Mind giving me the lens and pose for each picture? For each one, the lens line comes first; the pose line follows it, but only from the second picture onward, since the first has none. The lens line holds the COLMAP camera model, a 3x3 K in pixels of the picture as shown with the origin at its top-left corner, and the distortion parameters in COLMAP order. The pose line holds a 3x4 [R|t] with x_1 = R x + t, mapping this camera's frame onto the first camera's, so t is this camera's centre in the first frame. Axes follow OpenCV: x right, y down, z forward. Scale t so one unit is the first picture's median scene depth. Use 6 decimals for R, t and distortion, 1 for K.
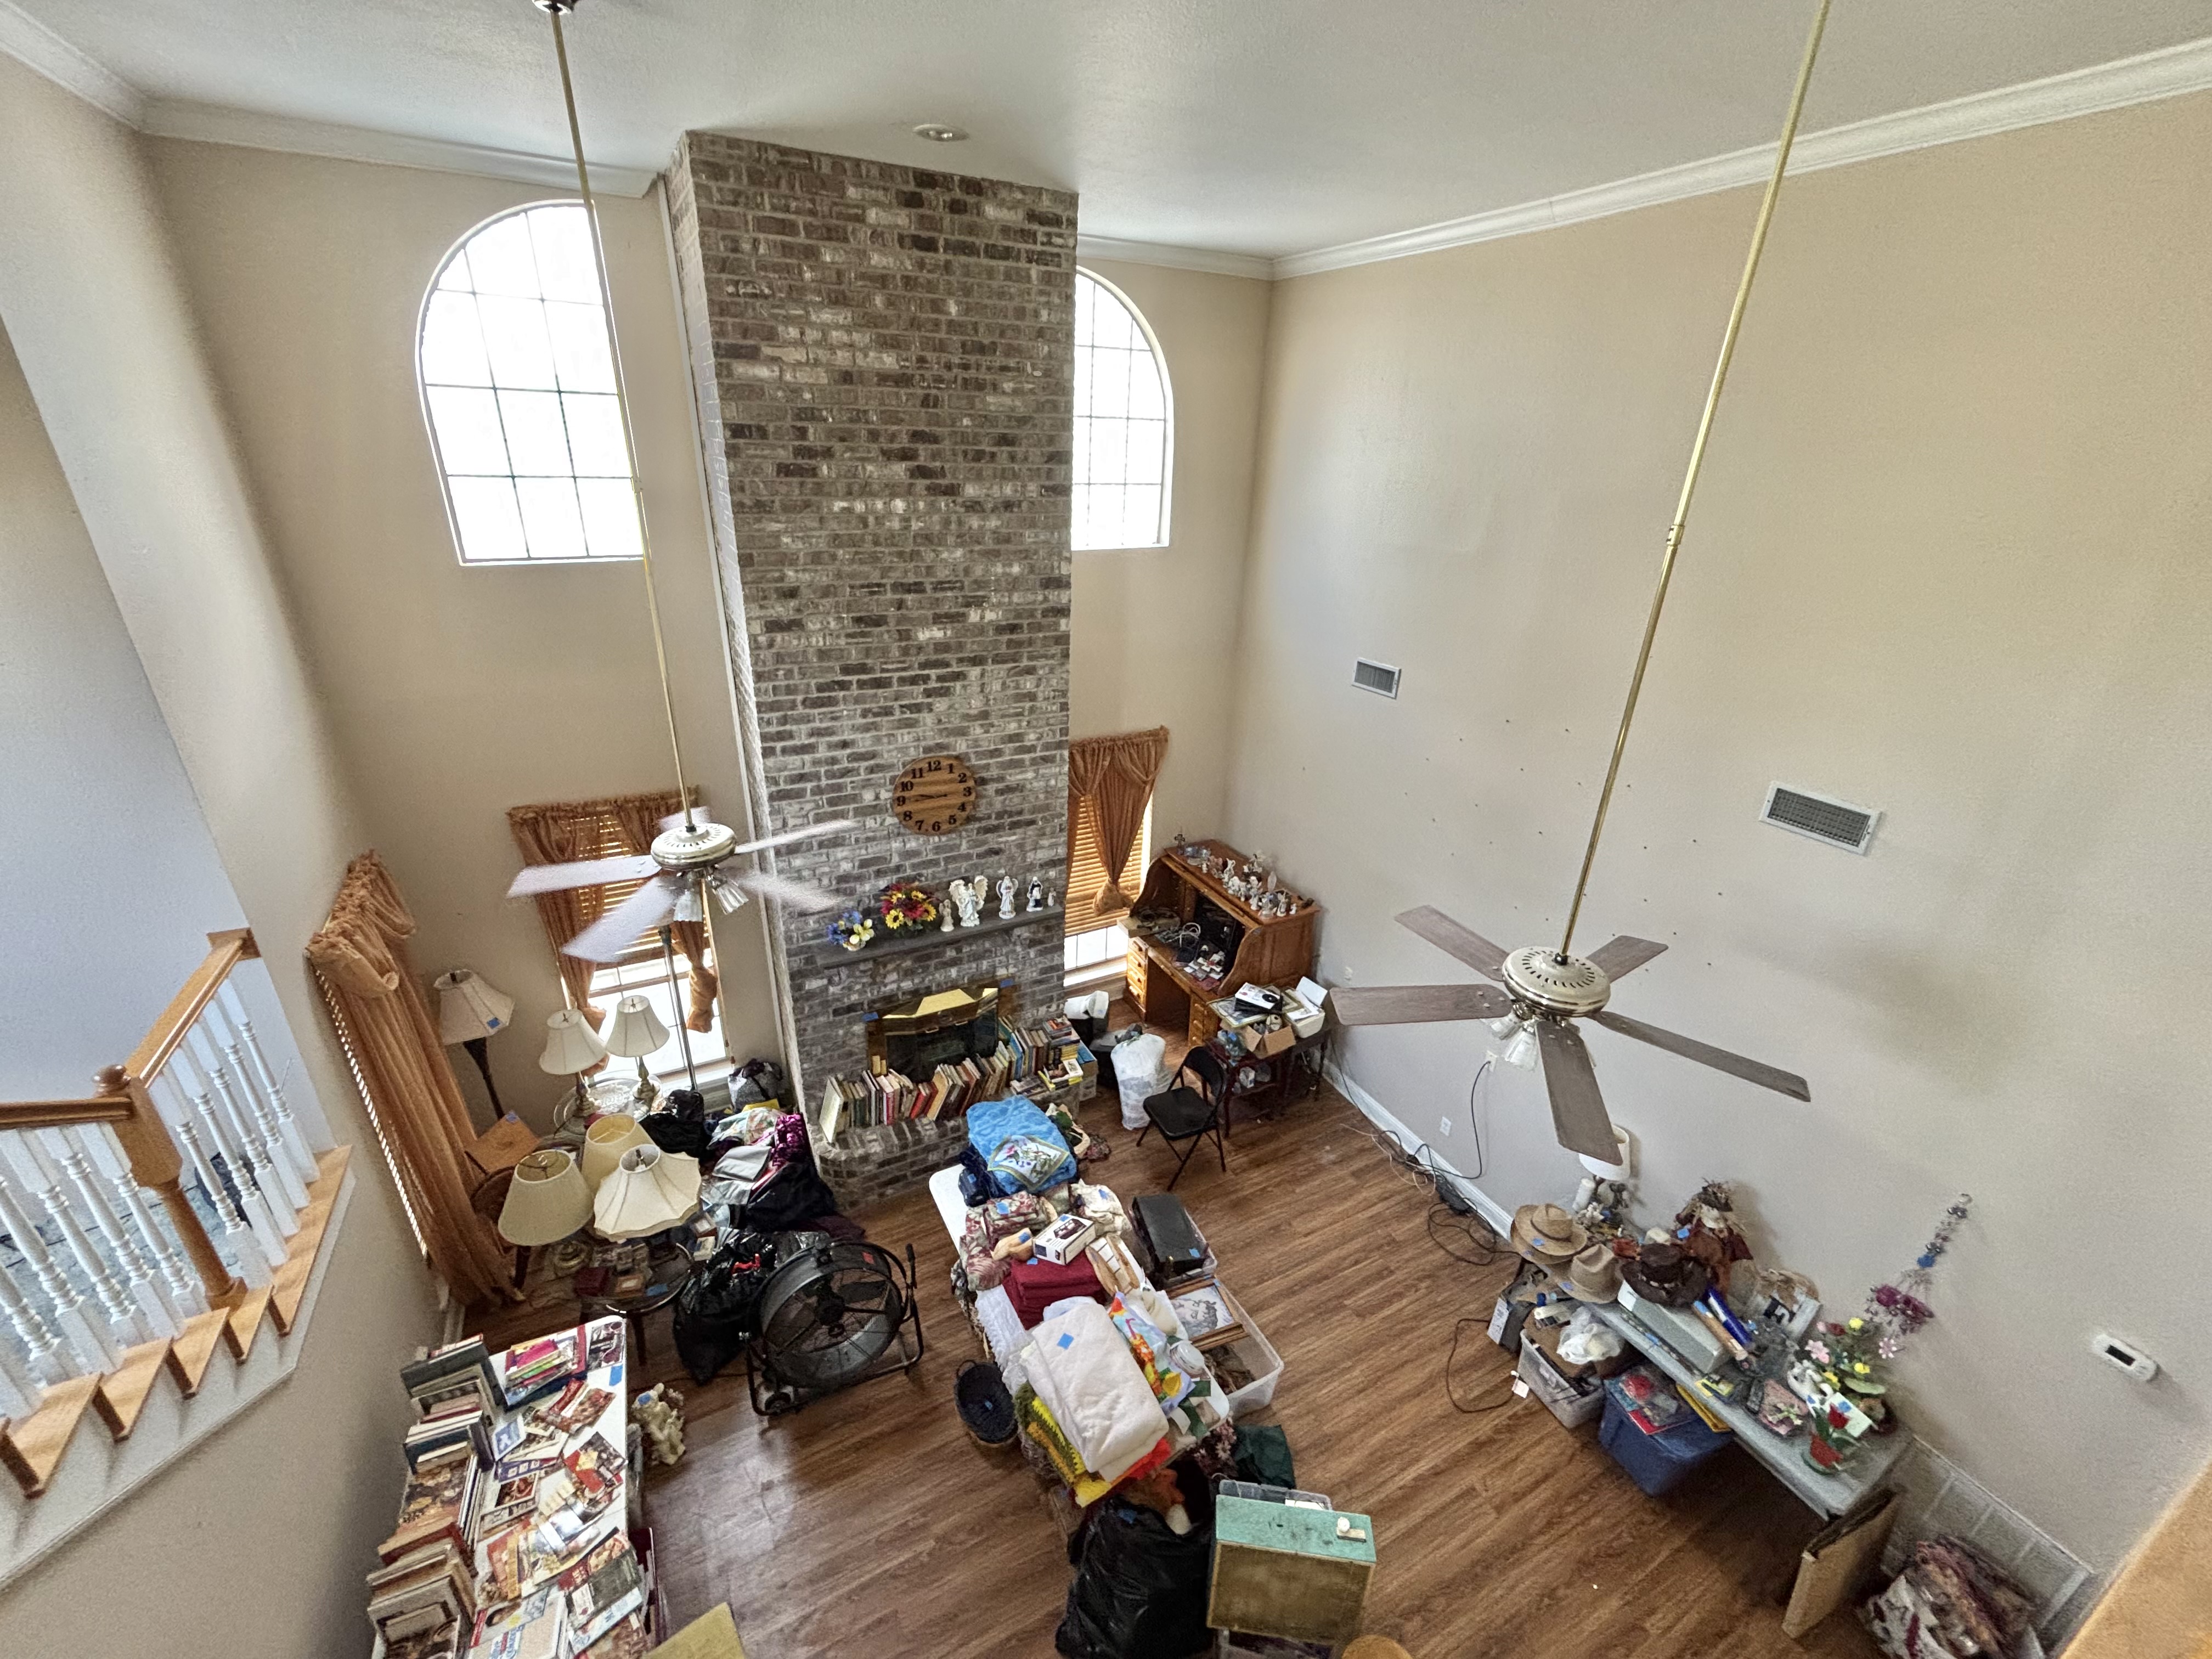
lens RADIAL K [[891.0, 0, 1106.0], [0, 891.0, 829.5], [0, 0, 1]] dist [0.007348, -0.000313]
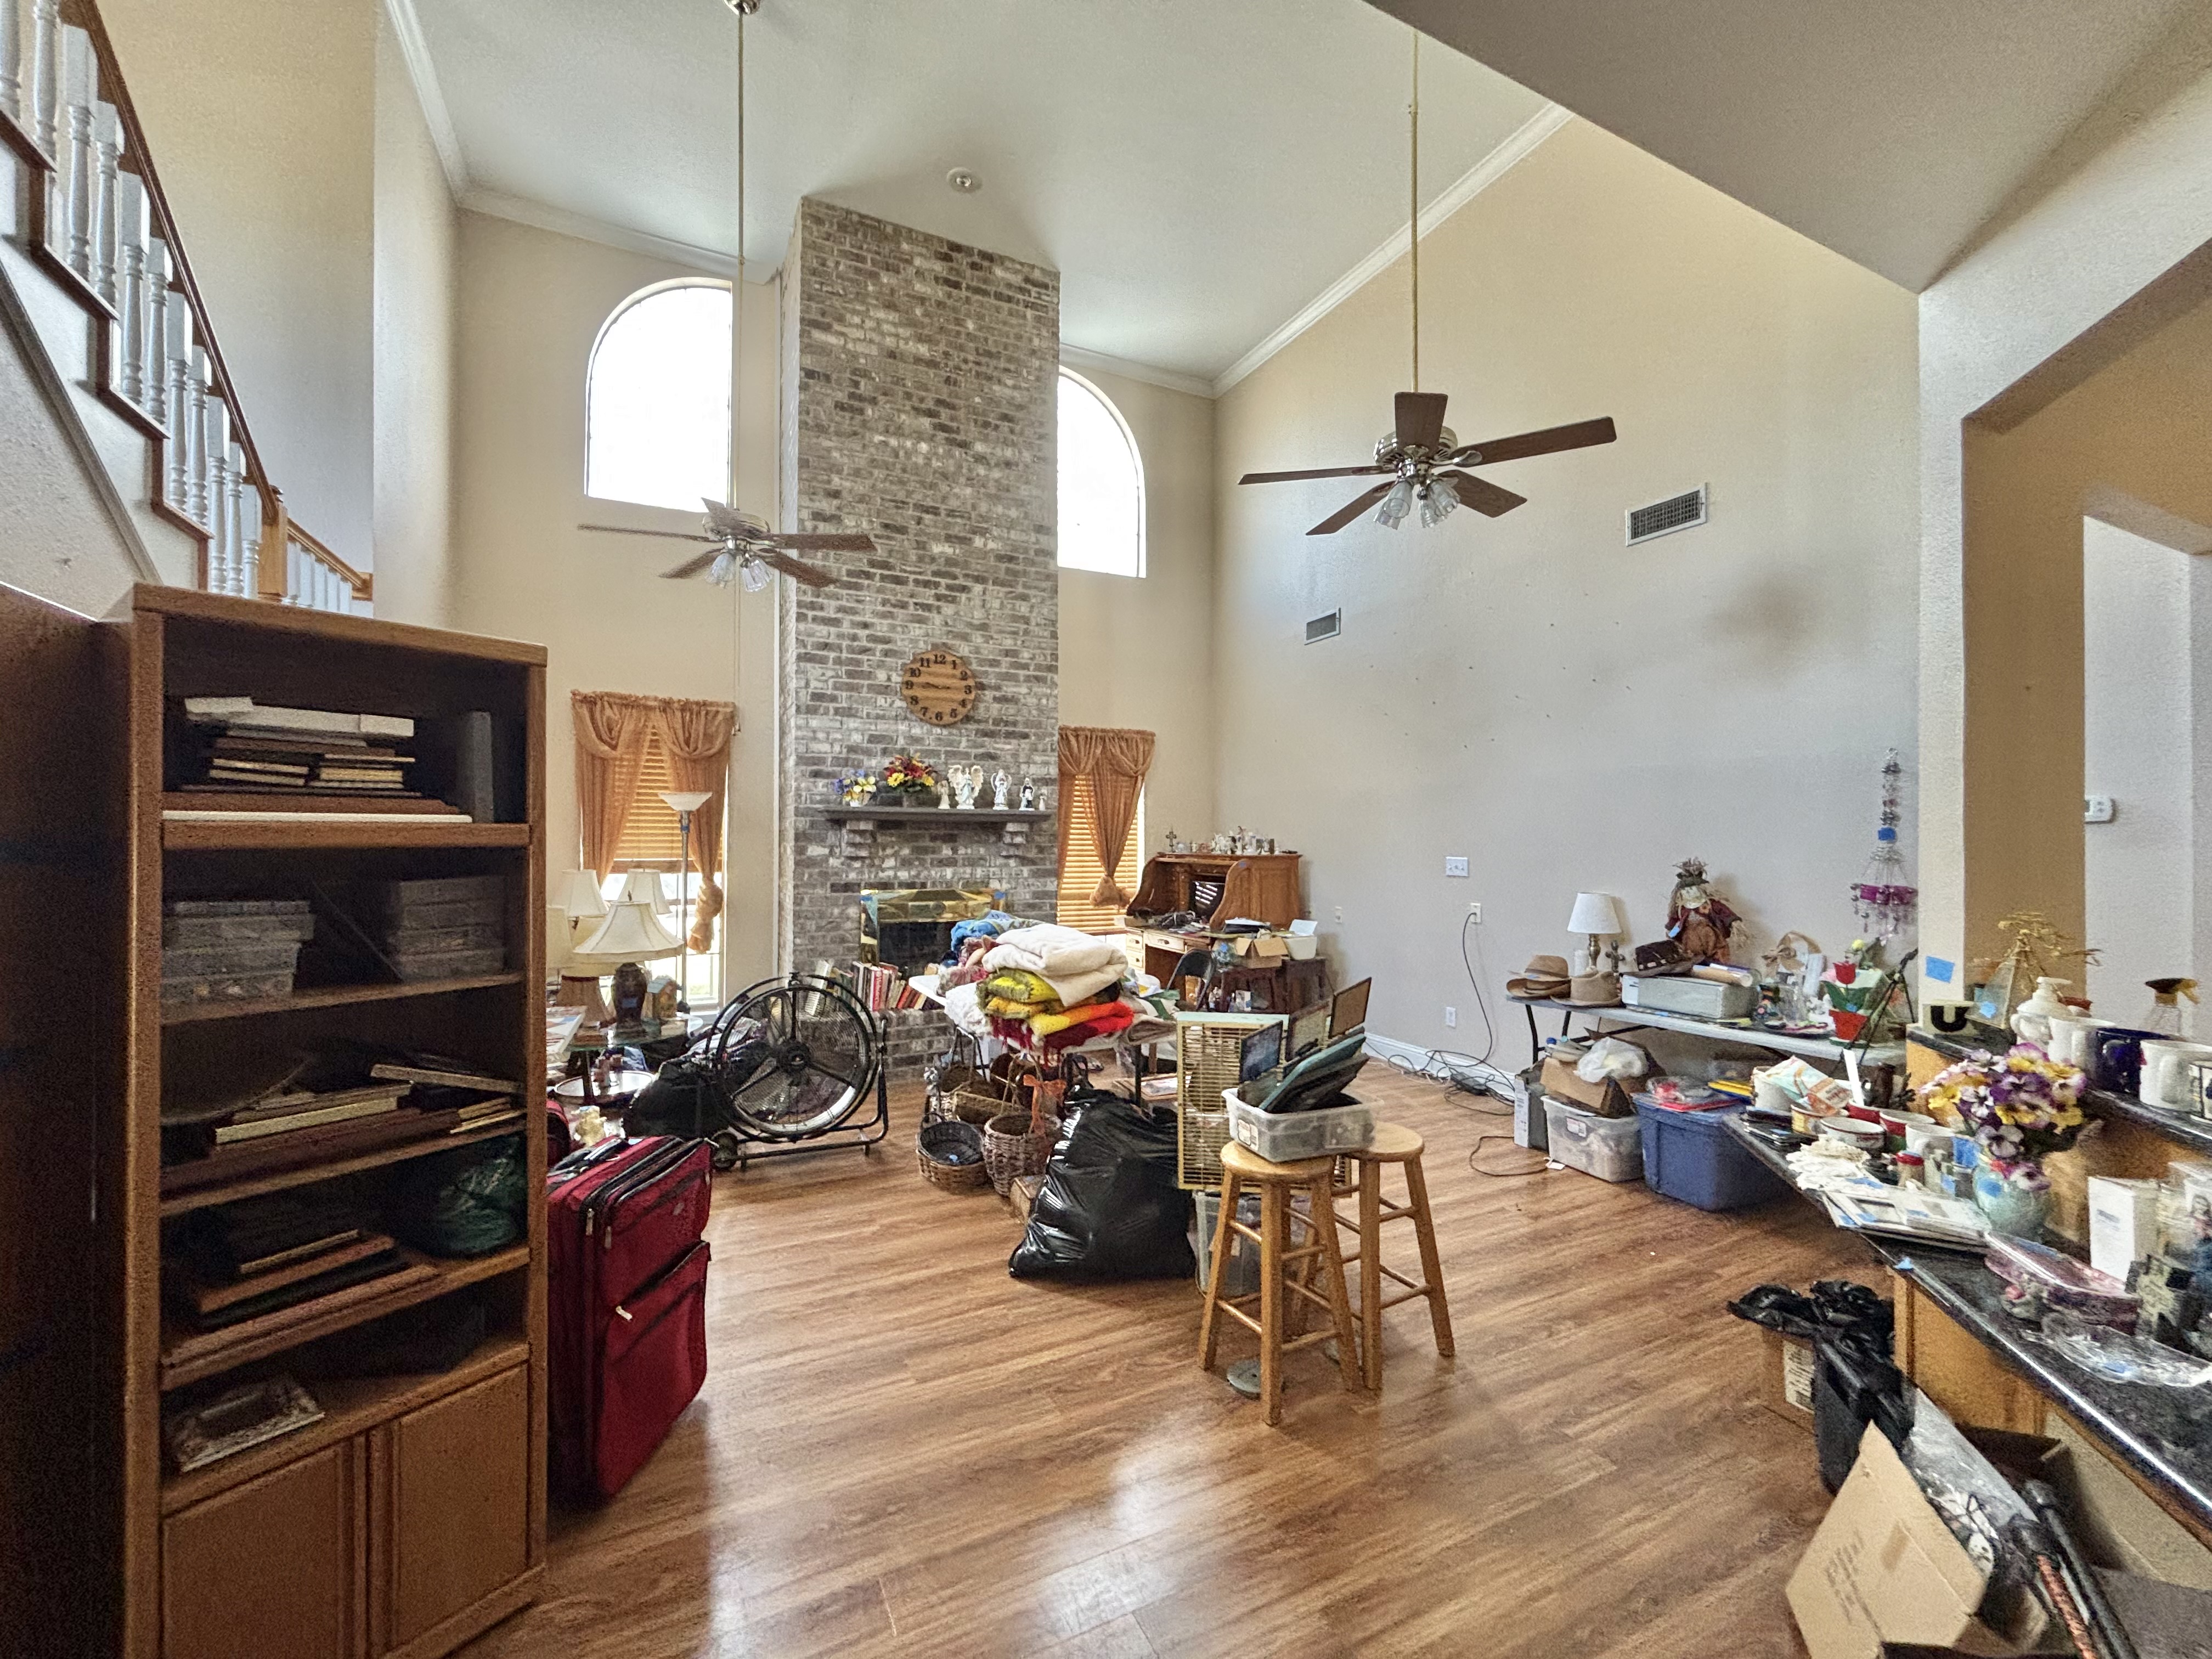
lens RADIAL K [[890.5, 0, 1101.8], [0, 890.5, 827.8], [0, 0, 1]] dist [-0.001346, -0.000039]
pose [[0.999087, -0.029476, -0.030929, 0.050914], [0.014474, 0.914606, -0.404087, 0.647435], [0.040199, 0.403270, 0.914198, 0.039624]]
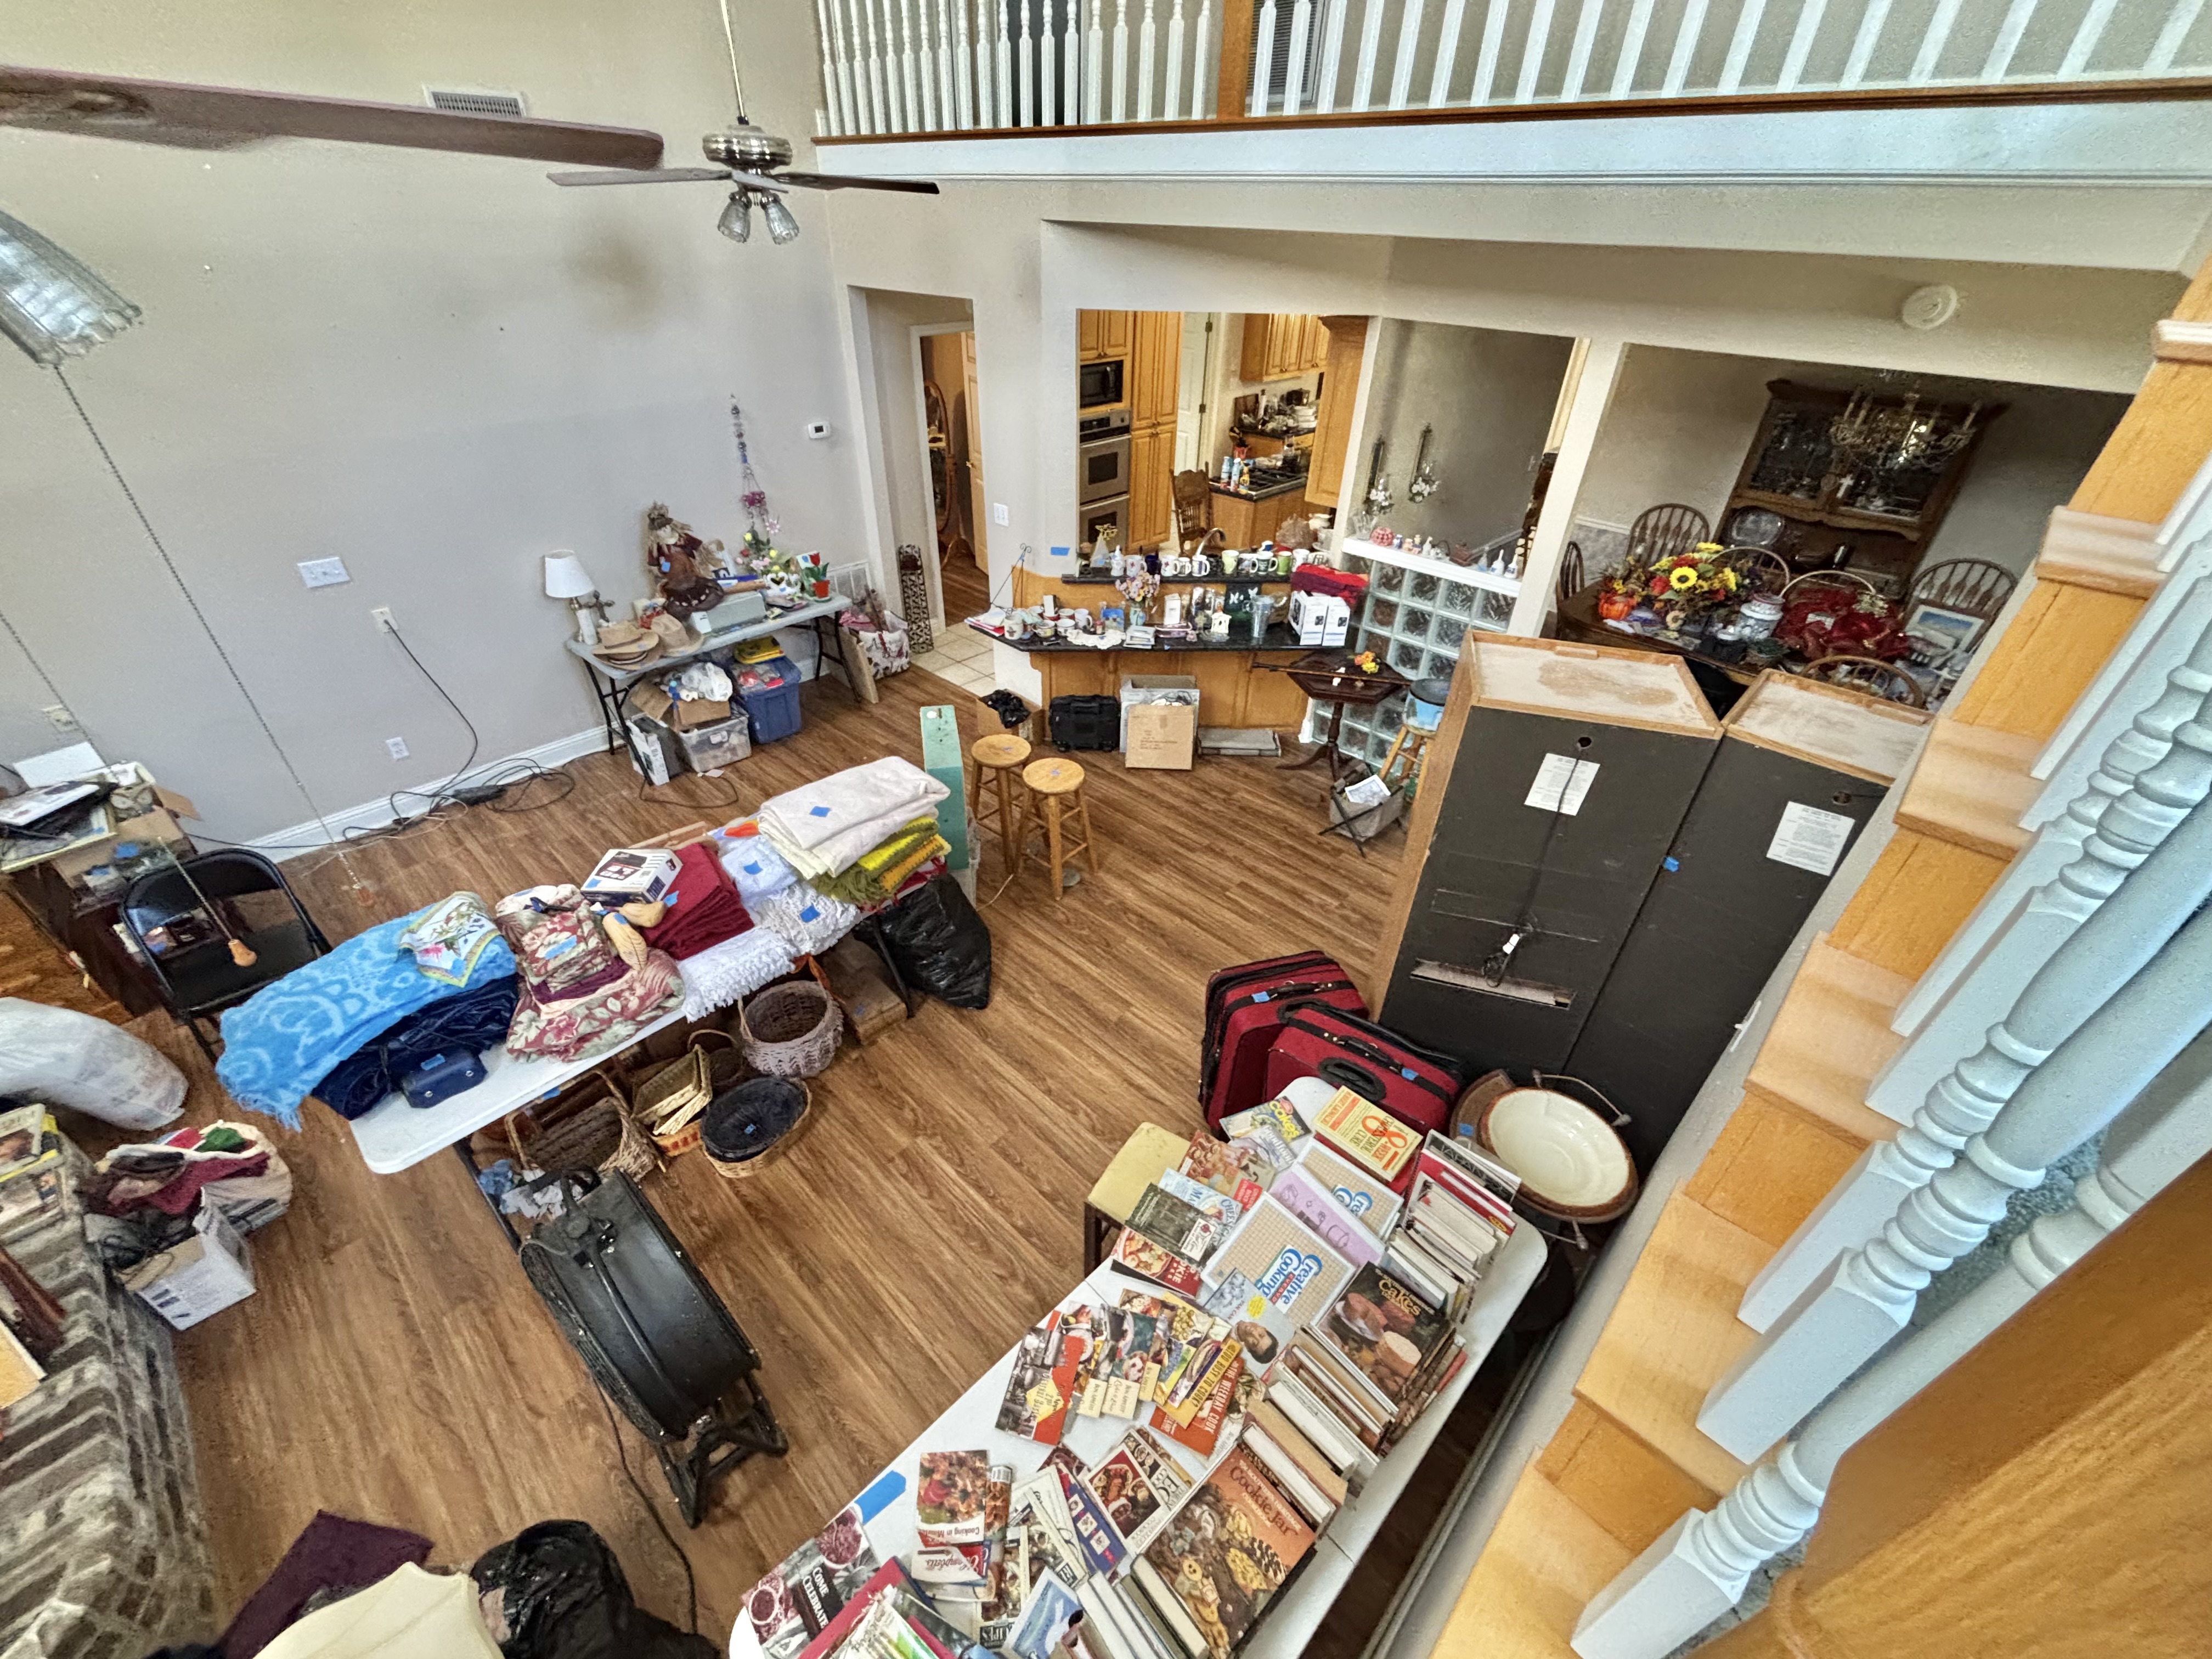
lens RADIAL K [[890.5, 0, 1101.8], [0, 890.5, 827.8], [0, 0, 1]] dist [-0.001346, -0.000039]
pose [[-0.318801, -0.569634, 0.757551, -0.580159], [0.350098, 0.671962, 0.652609, 0.097695], [-0.880794, 0.473269, -0.014795, 0.590476]]
